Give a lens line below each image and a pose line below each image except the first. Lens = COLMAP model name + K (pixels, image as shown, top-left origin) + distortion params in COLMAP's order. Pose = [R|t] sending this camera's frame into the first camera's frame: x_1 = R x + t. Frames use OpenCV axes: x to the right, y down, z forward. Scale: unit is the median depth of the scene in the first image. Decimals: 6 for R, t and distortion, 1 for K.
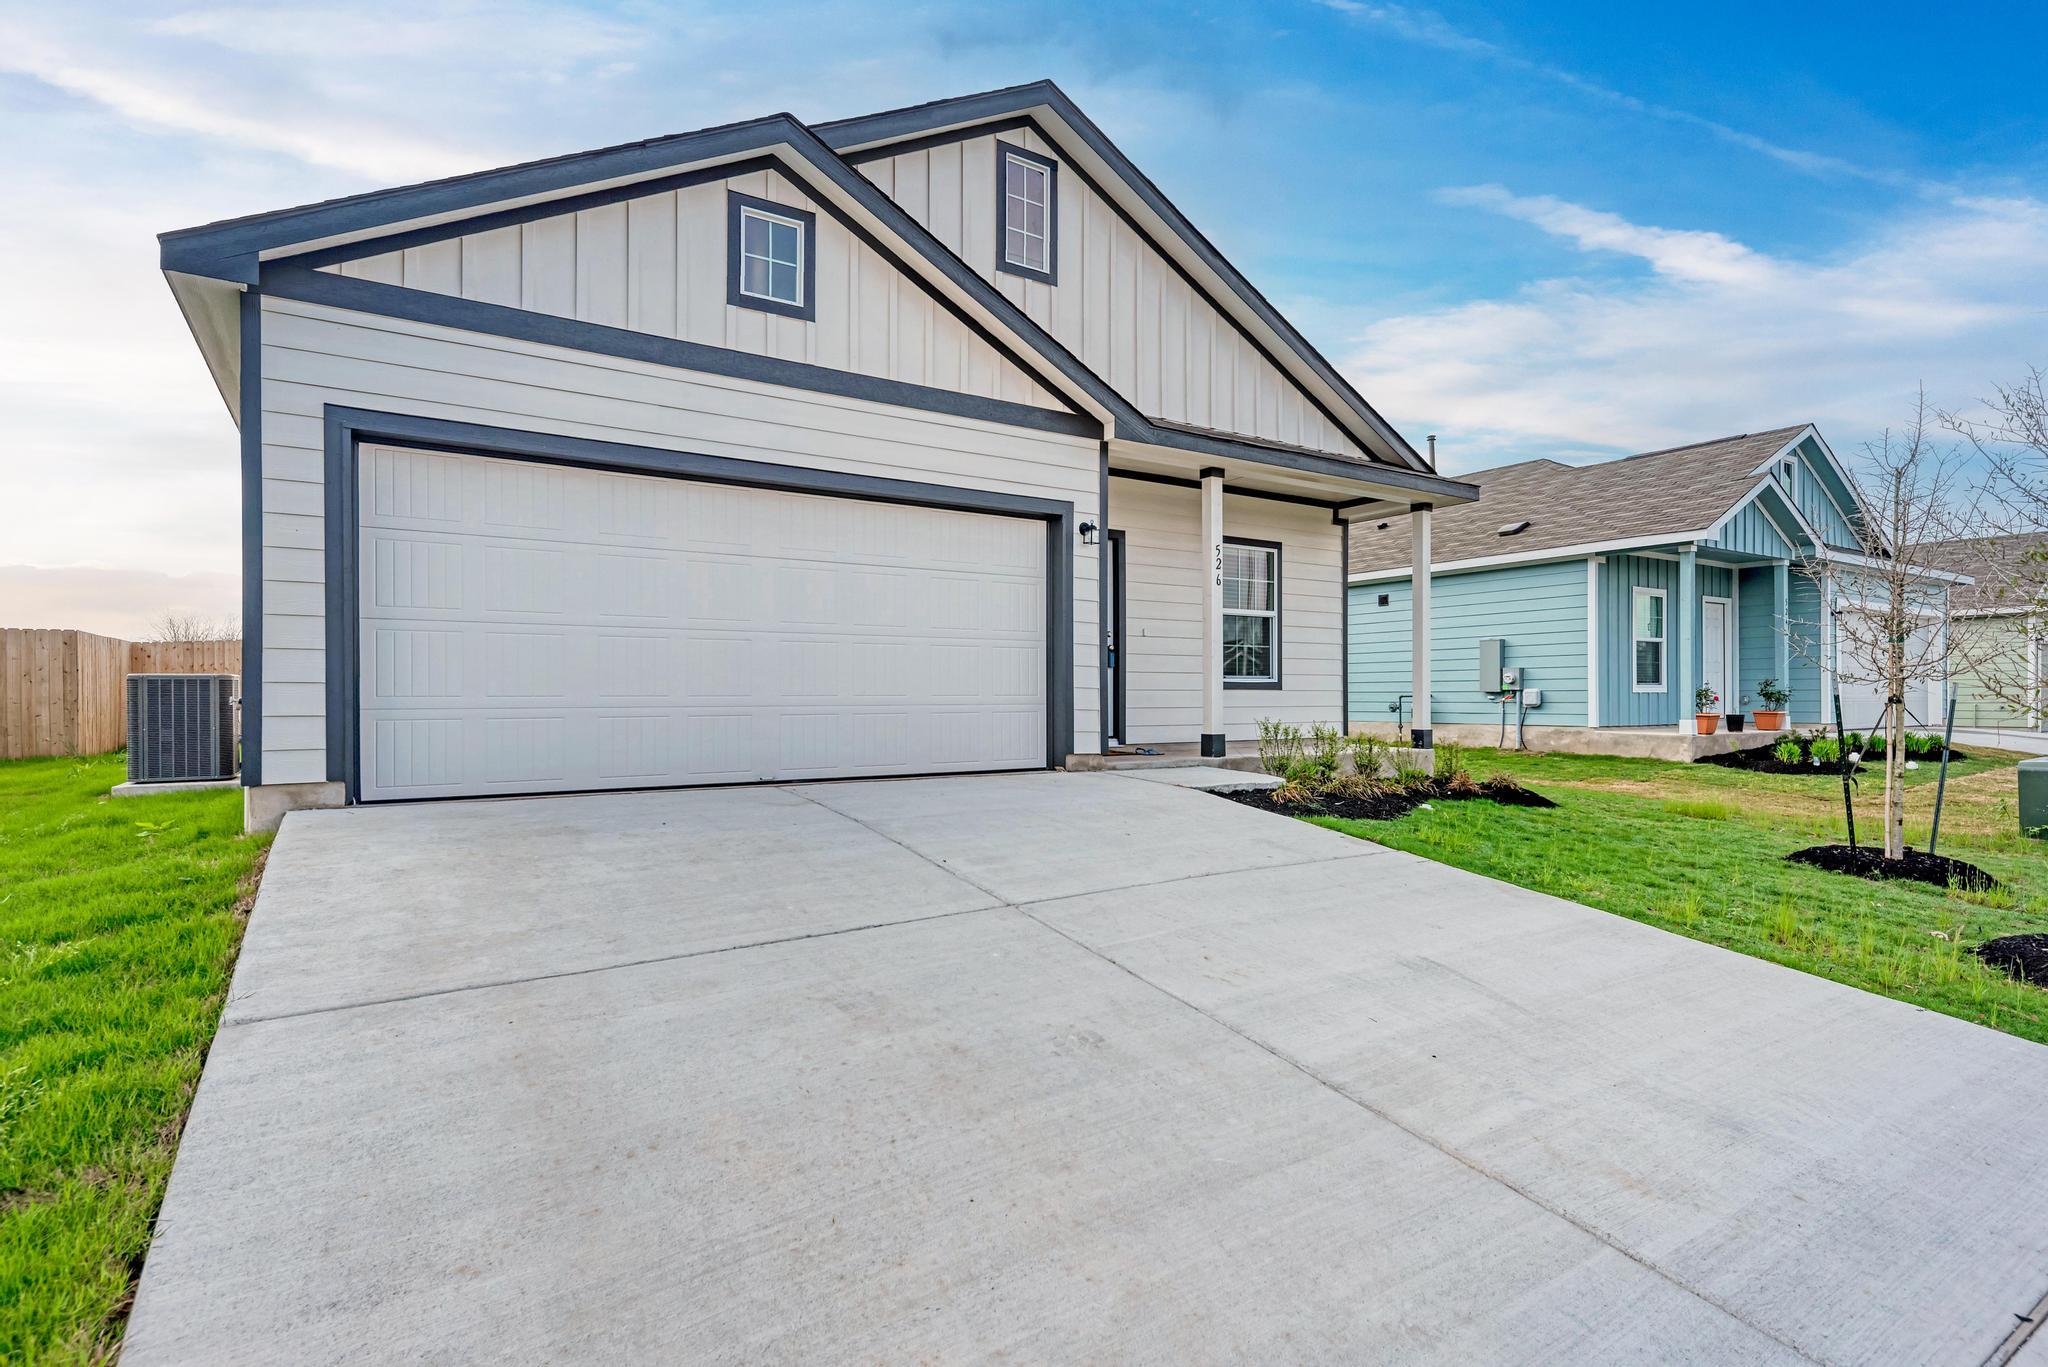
lens RADIAL K [[1045.4, 0, 1029.1], [0, 1045.4, 685.9], [0, 0, 1]] dist [-0.001162, -0.000004]
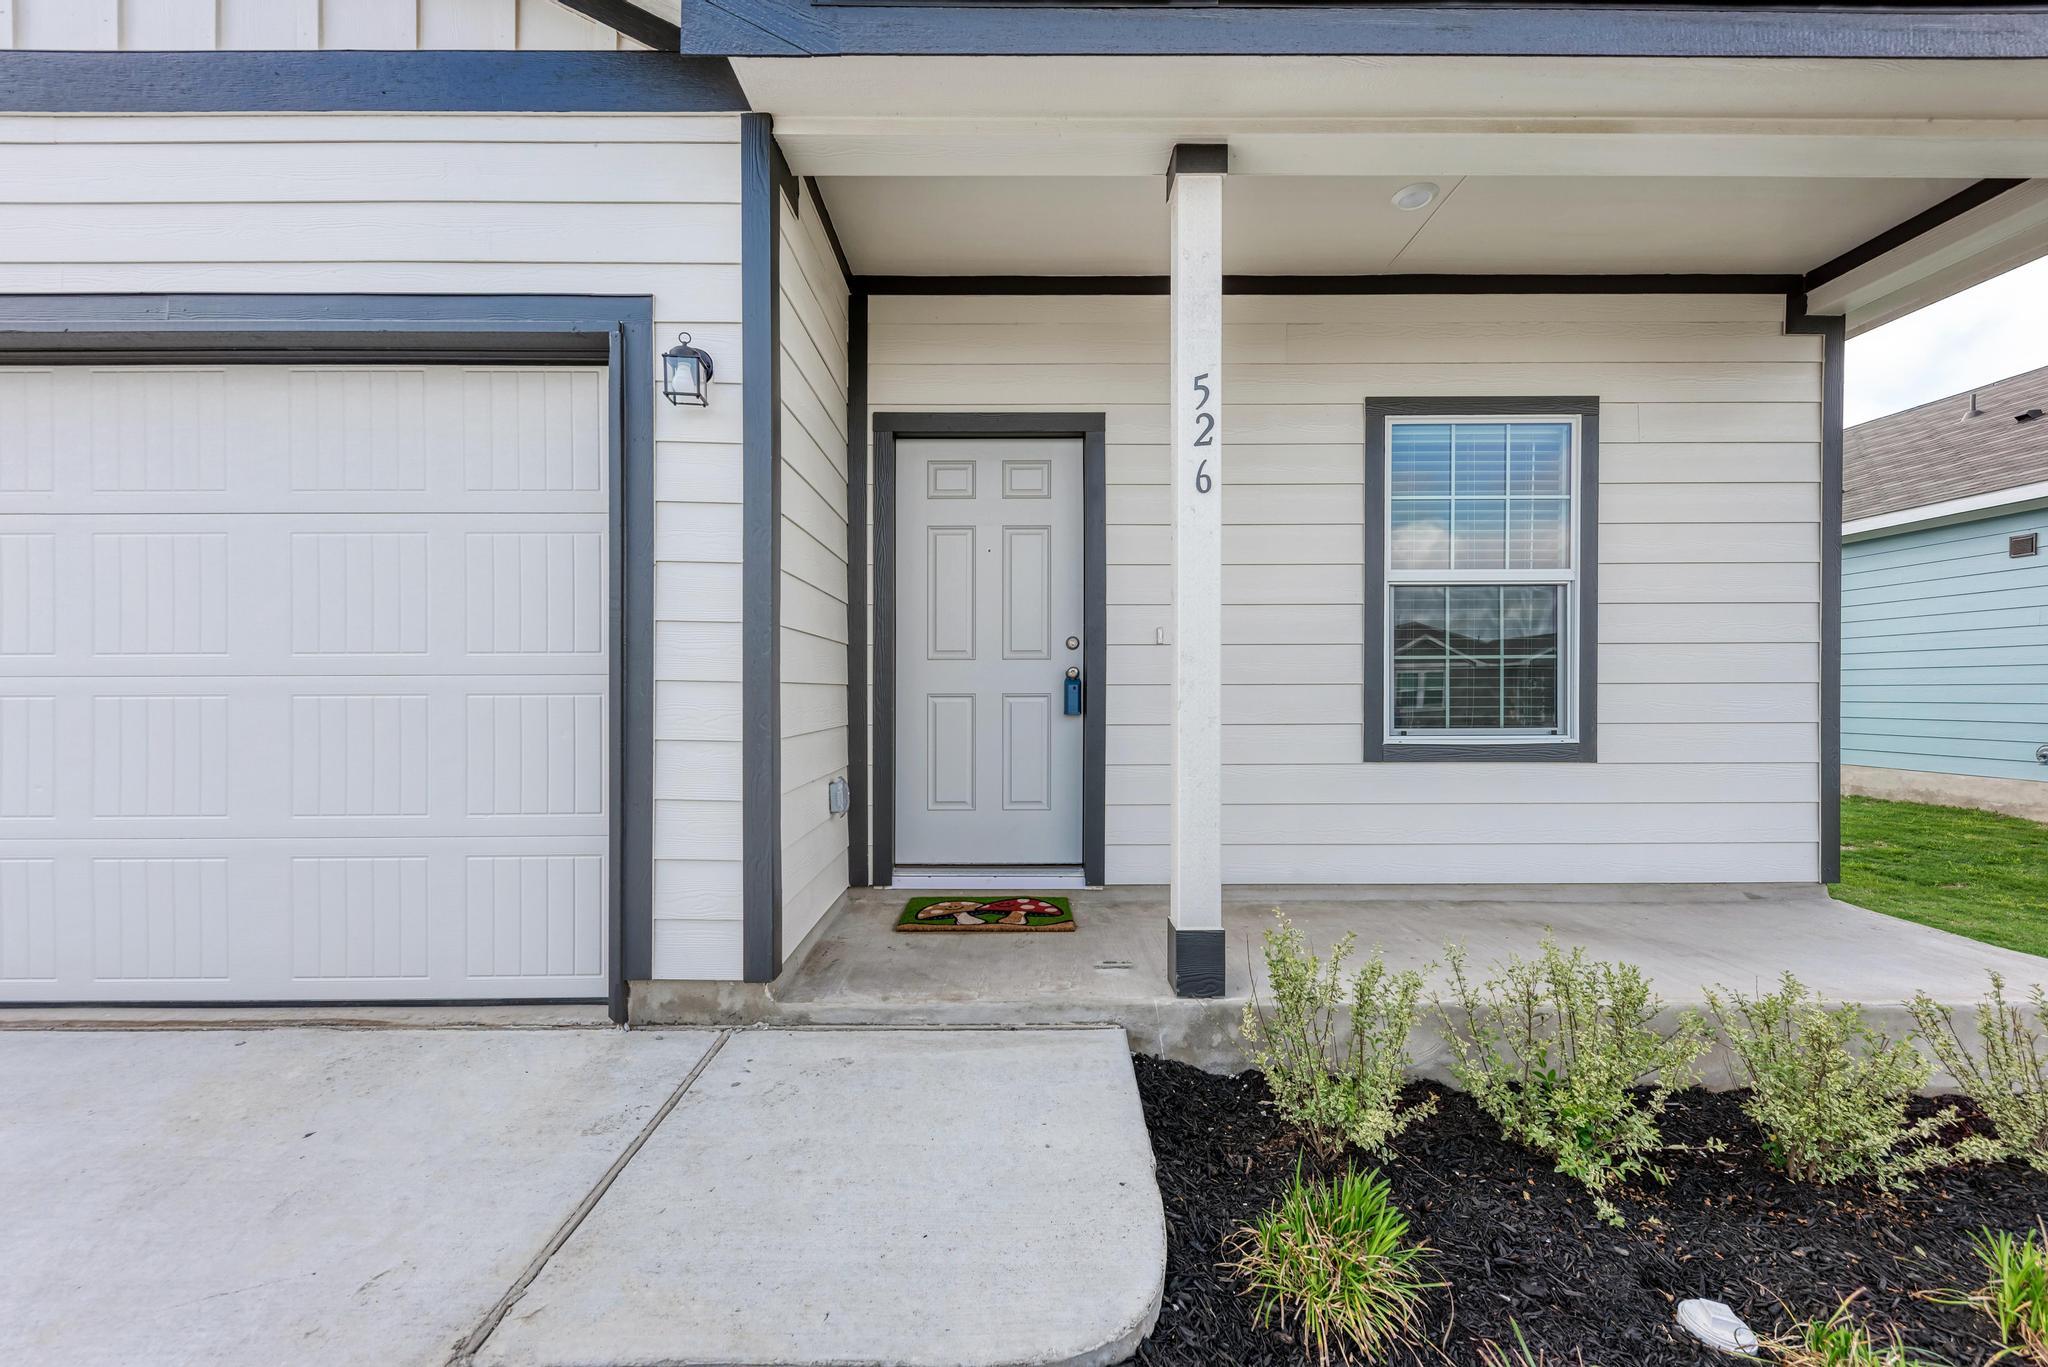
lens RADIAL K [[804.0, 0, 1019.4], [0, 804.0, 688.8], [0, 0, 1]] dist [0.008492, -0.000153]
pose [[0.837816, -0.001498, -0.545951, 0.227288], [0.008247, 0.999917, 0.009912, -0.029562], [0.545891, -0.012806, 0.837758, 0.619562]]
